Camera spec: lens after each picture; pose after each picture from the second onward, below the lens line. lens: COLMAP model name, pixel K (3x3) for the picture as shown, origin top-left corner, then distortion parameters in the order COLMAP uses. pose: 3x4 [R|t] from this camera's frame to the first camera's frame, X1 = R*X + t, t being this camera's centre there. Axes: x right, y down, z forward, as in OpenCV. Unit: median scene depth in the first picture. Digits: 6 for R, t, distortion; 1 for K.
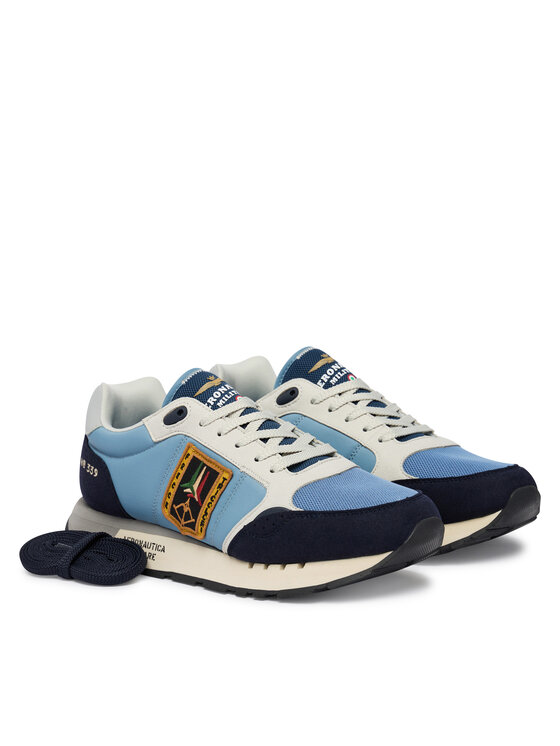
lens RADIAL K [[2218.2, 0, 280.0], [0, 2218.2, 373.0], [0, 0, 1]] dist [-0.021613, -0.154575]
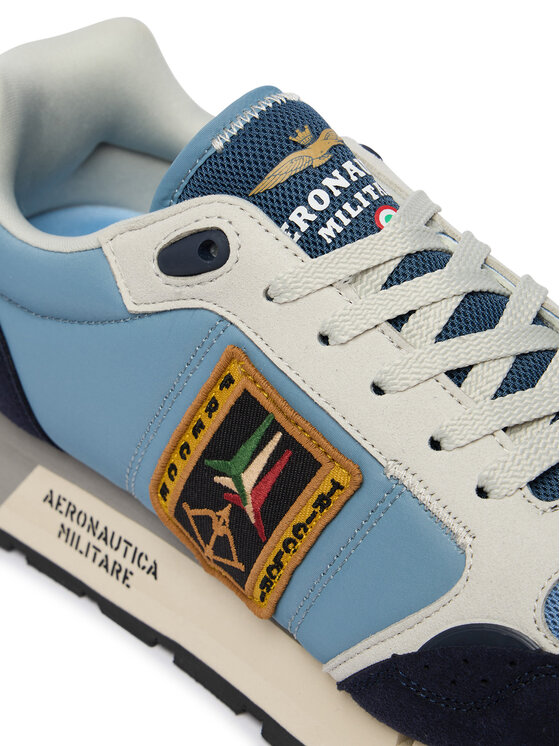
lens RADIAL K [[2282.8, 0, 280.0], [0, 2282.8, 373.0], [0, 0, 1]] dist [-0.021572, -0.558341]
pose [[0.999421, 0.032361, 0.010505, -0.037396], [-0.033688, 0.898044, 0.438614, -0.118446], [0.004760, -0.438714, 0.898614, 0.686889]]
